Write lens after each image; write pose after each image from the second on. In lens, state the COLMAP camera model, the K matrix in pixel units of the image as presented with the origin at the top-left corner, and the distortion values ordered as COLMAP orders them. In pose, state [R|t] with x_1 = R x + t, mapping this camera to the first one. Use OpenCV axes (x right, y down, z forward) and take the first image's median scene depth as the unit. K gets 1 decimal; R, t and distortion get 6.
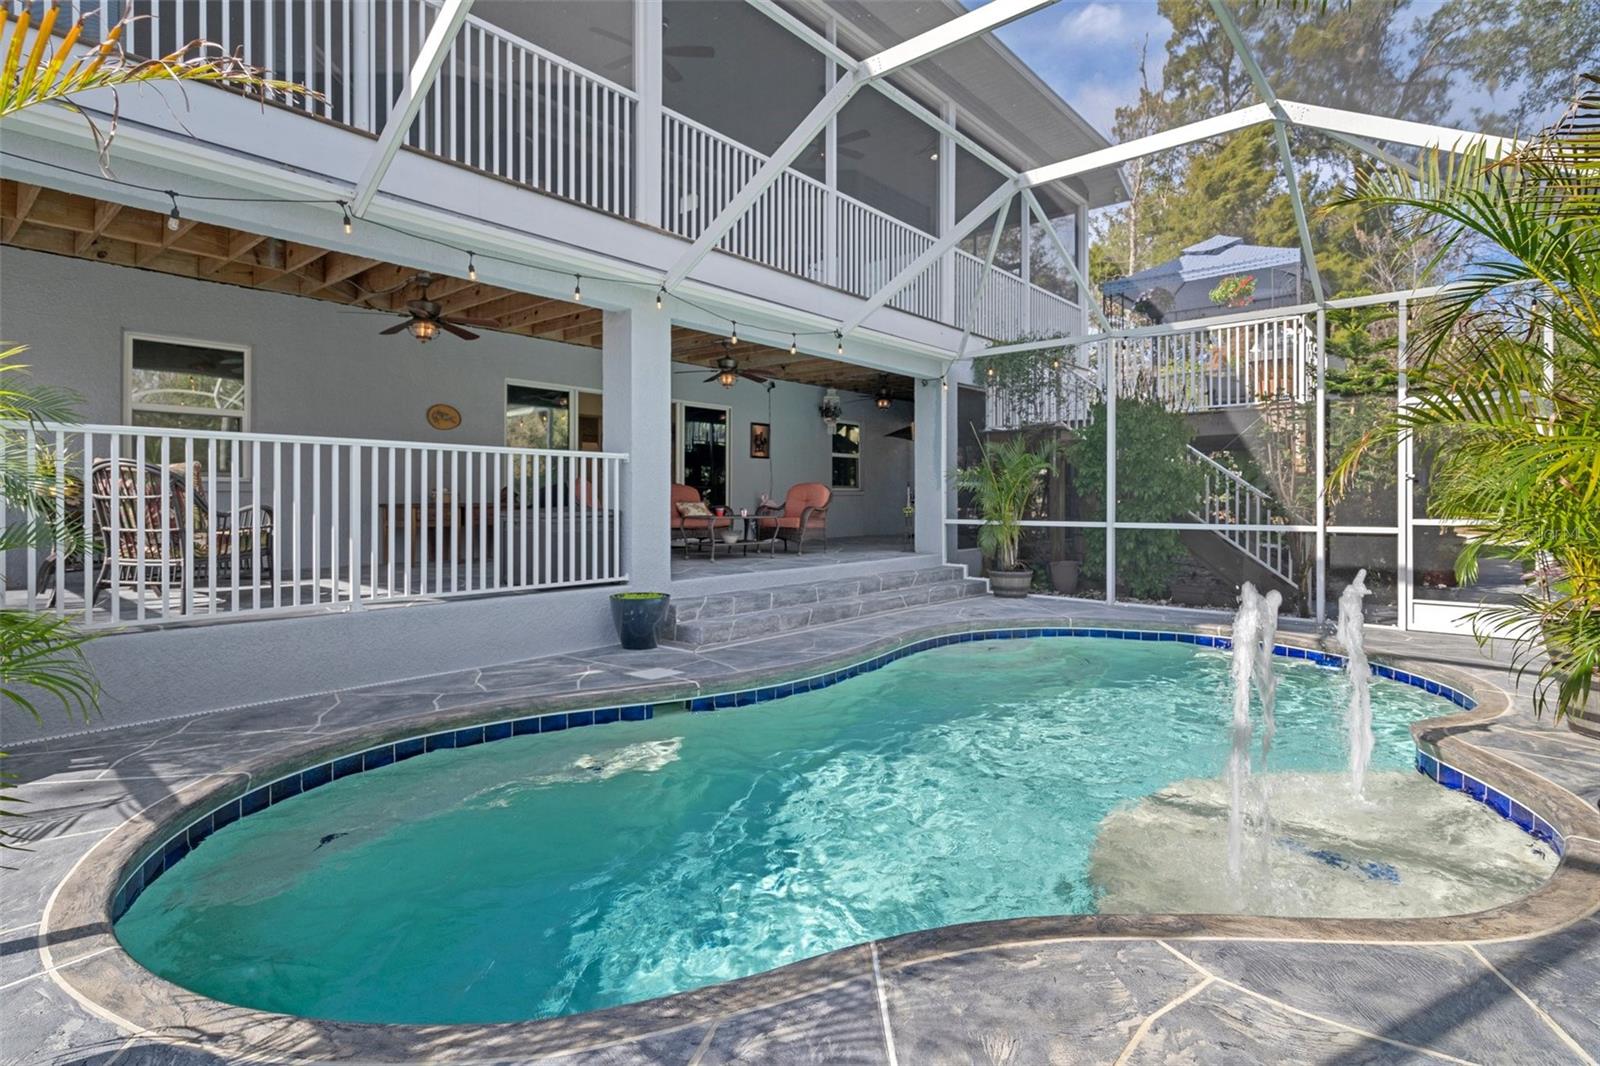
lens RADIAL K [[797.0, 0, 801.1], [0, 797.0, 501.8], [0, 0, 1]] dist [-0.003316, -0.000820]
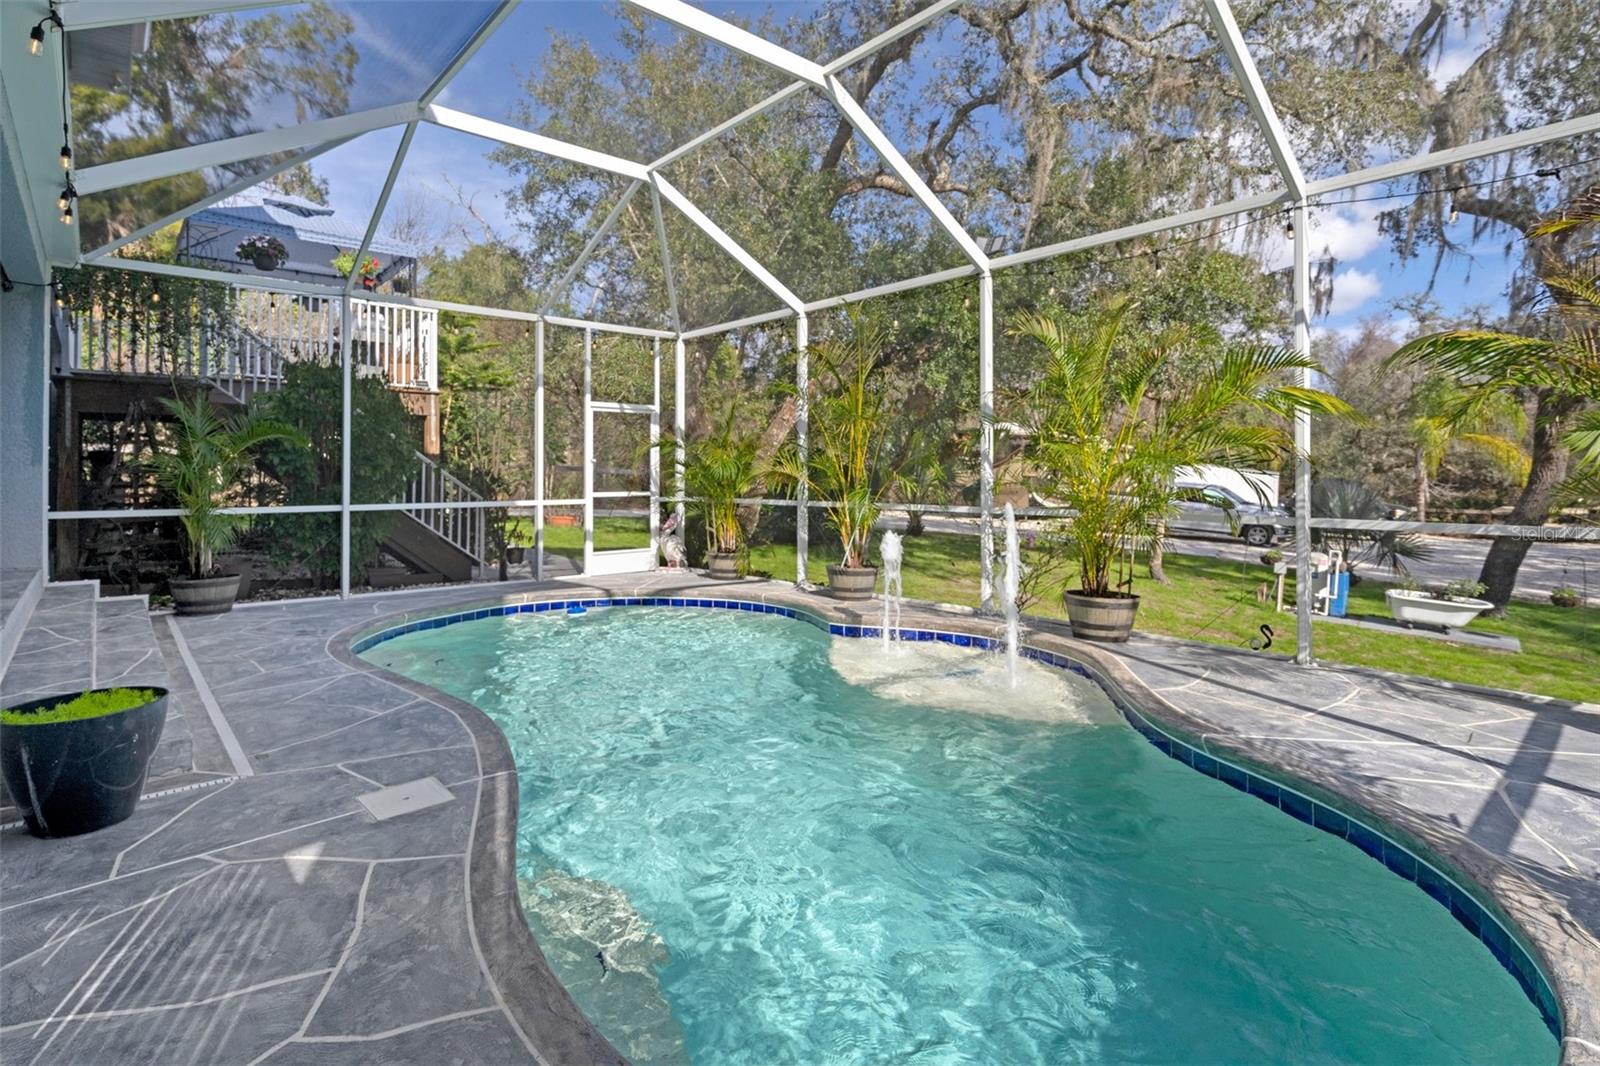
lens RADIAL K [[788.0, 0, 800.3], [0, 788.0, 469.4], [0, 0, 1]] dist [0.003085, 0.000730]
pose [[0.129379, 0.006363, 0.991575, -0.490718], [0.003866, 0.999969, -0.006921, -0.007429], [-0.991588, 0.004729, 0.129350, 0.463893]]
